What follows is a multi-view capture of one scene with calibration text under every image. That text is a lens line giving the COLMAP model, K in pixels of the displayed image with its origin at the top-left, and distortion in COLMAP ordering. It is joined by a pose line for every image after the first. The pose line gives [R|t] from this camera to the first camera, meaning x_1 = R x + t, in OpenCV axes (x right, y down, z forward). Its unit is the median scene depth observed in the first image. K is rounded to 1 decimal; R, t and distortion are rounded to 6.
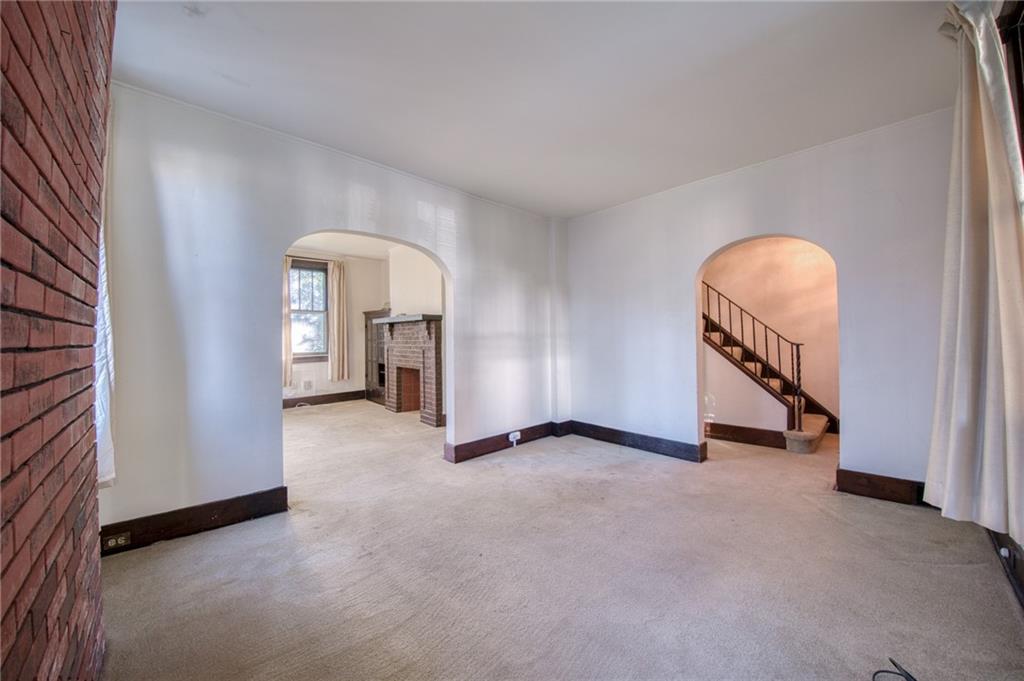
lens RADIAL K [[351.4, 0, 505.7], [0, 351.4, 338.1], [0, 0, 1]] dist [-0.000617, -0.000274]
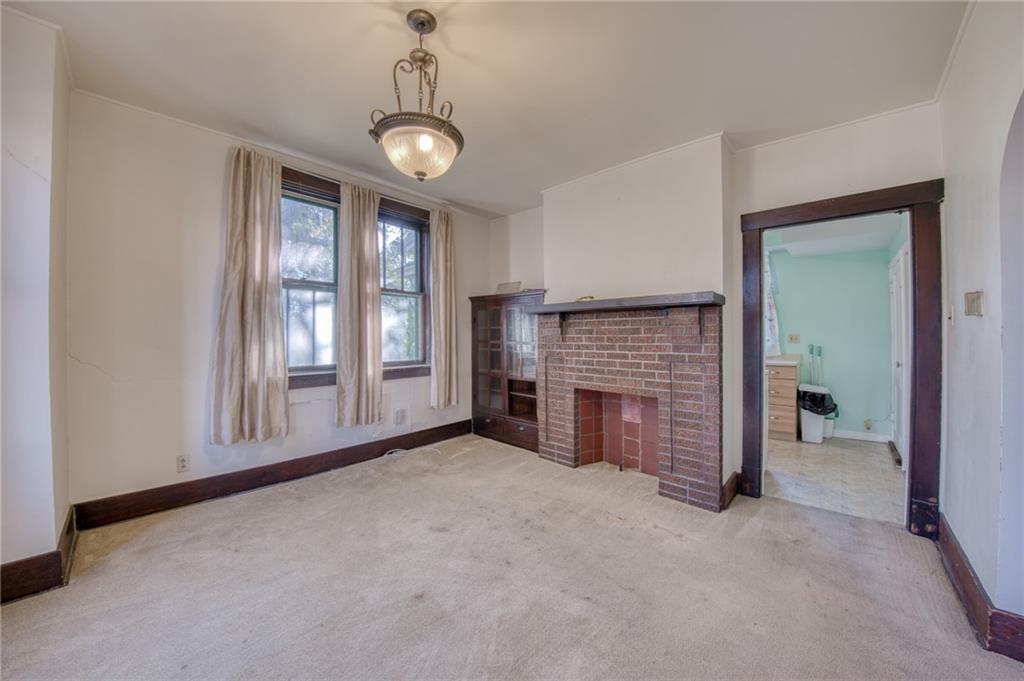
lens RADIAL K [[351.4, 0, 512.5], [0, 351.4, 337.9], [0, 0, 1]] dist [-0.000617, -0.000274]
pose [[0.996197, 0.014511, 0.085915, -0.387799], [-0.014181, 0.999890, -0.004449, 0.001969], [-0.085970, 0.003213, 0.996293, 0.360764]]
